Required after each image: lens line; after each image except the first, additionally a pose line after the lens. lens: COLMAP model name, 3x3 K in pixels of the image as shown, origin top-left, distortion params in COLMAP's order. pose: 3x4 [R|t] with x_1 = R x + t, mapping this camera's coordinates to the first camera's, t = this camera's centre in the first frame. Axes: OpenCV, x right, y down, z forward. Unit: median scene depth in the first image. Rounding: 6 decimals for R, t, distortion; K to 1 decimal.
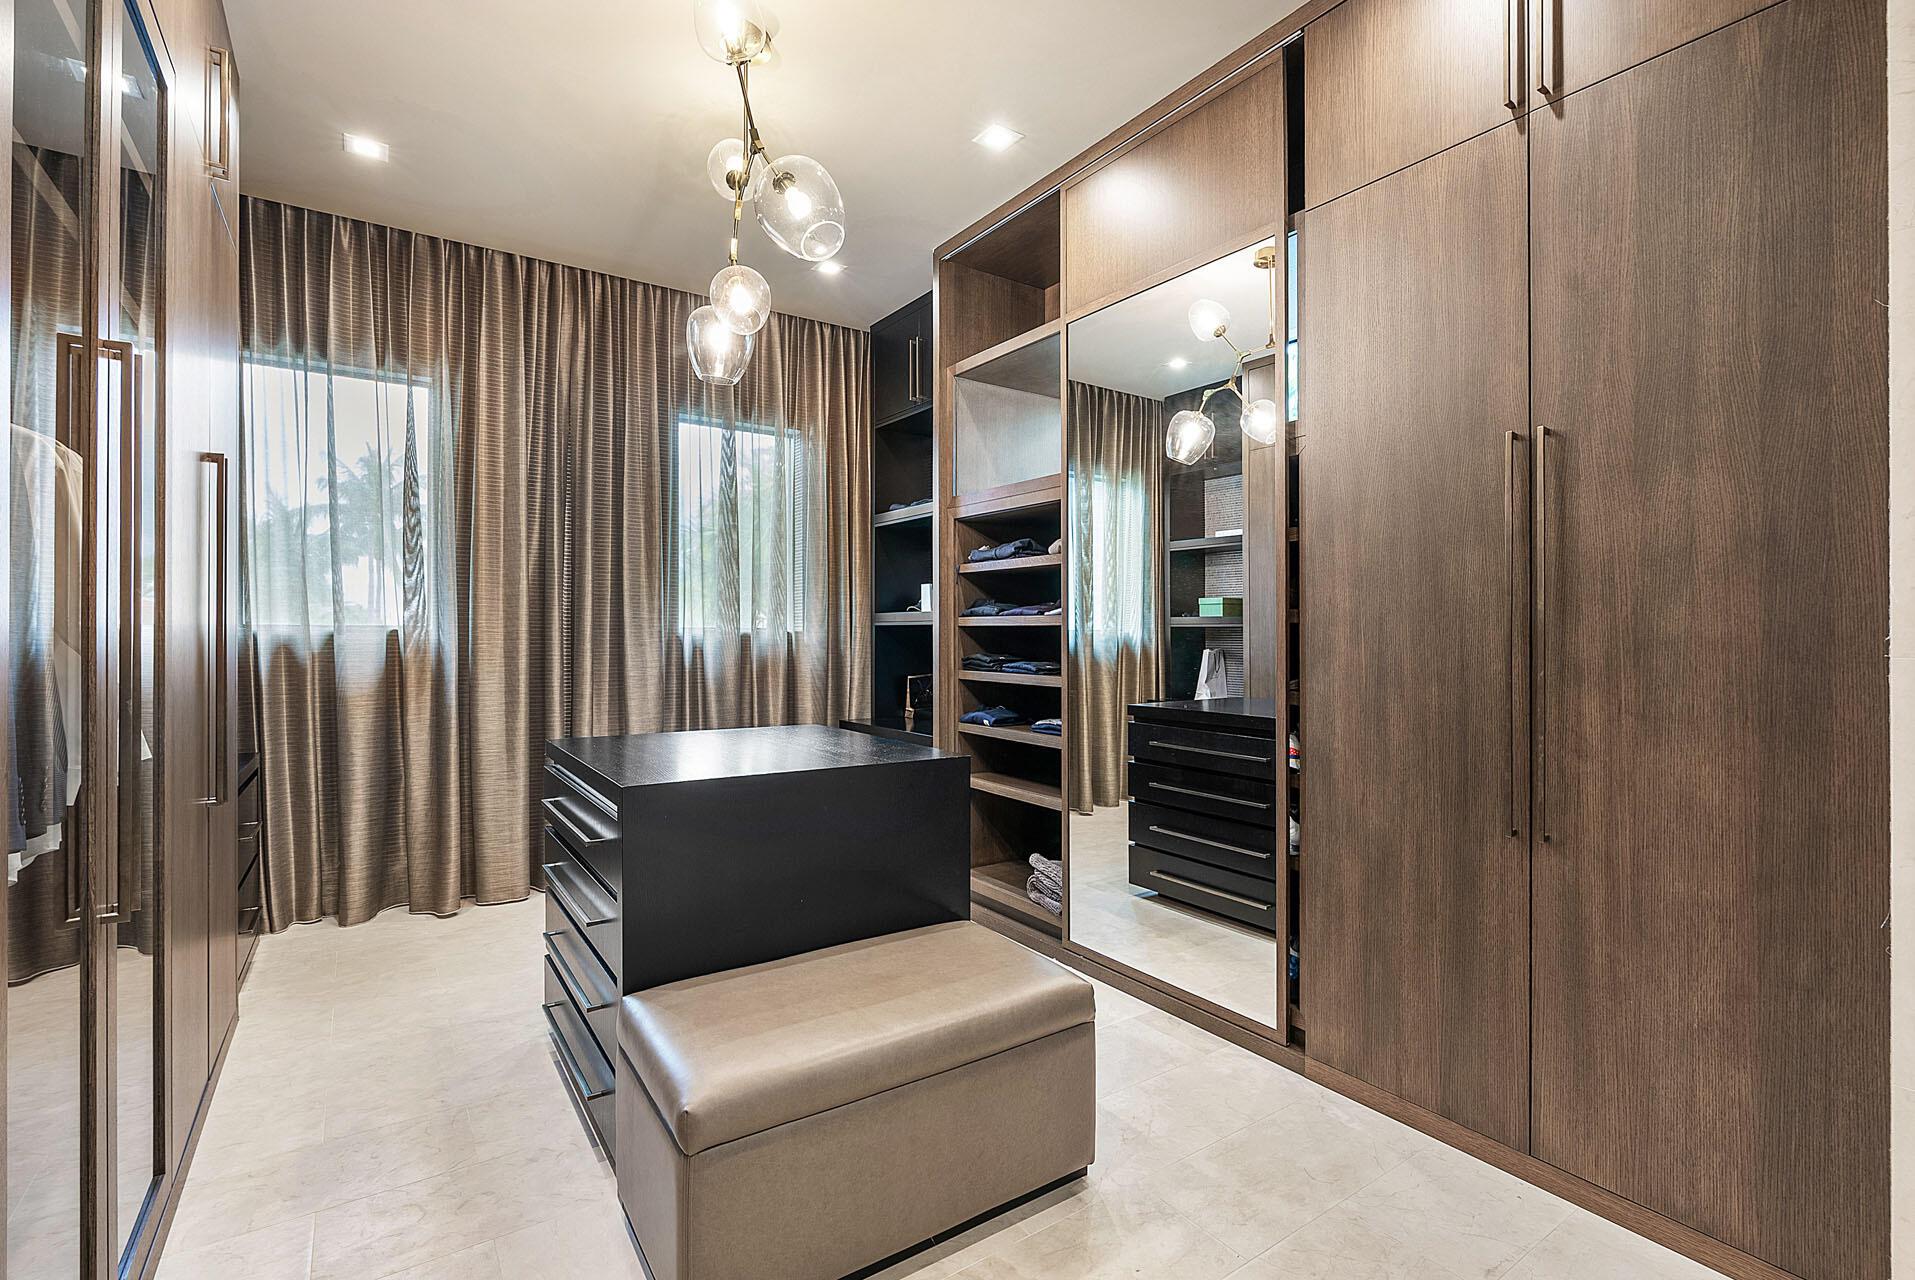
lens RADIAL K [[882.1, 0, 953.8], [0, 882.1, 638.5], [0, 0, 1]] dist [-0.009326, 0.002463]
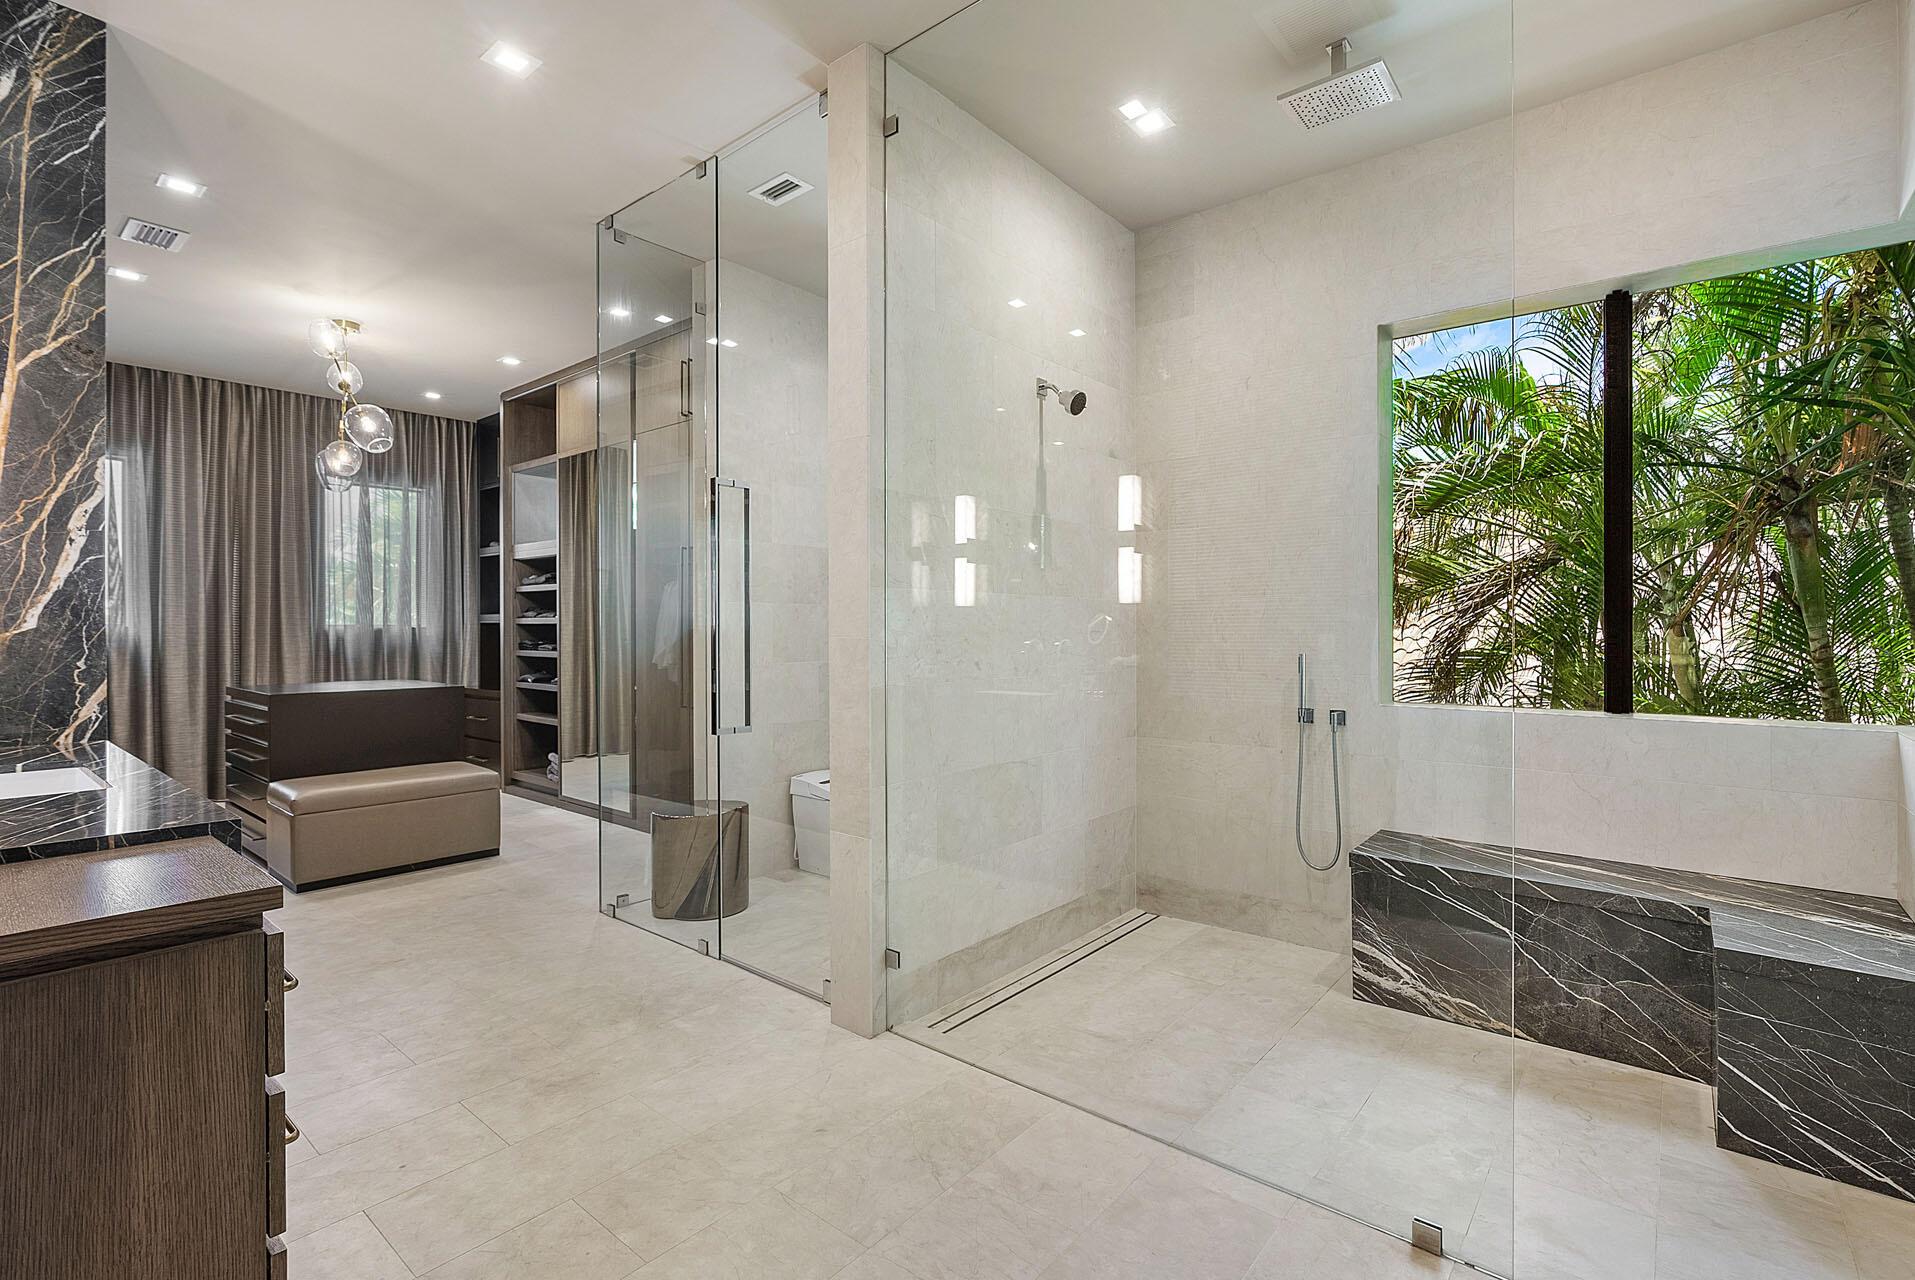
lens RADIAL K [[882.1, 0, 963.2], [0, 882.1, 632.7], [0, 0, 1]] dist [-0.009326, 0.002463]
pose [[0.961237, -0.004702, 0.275682, 0.339654], [0.004251, 0.999988, 0.002233, 0.002569], [-0.275689, -0.000975, 0.961246, -0.779399]]
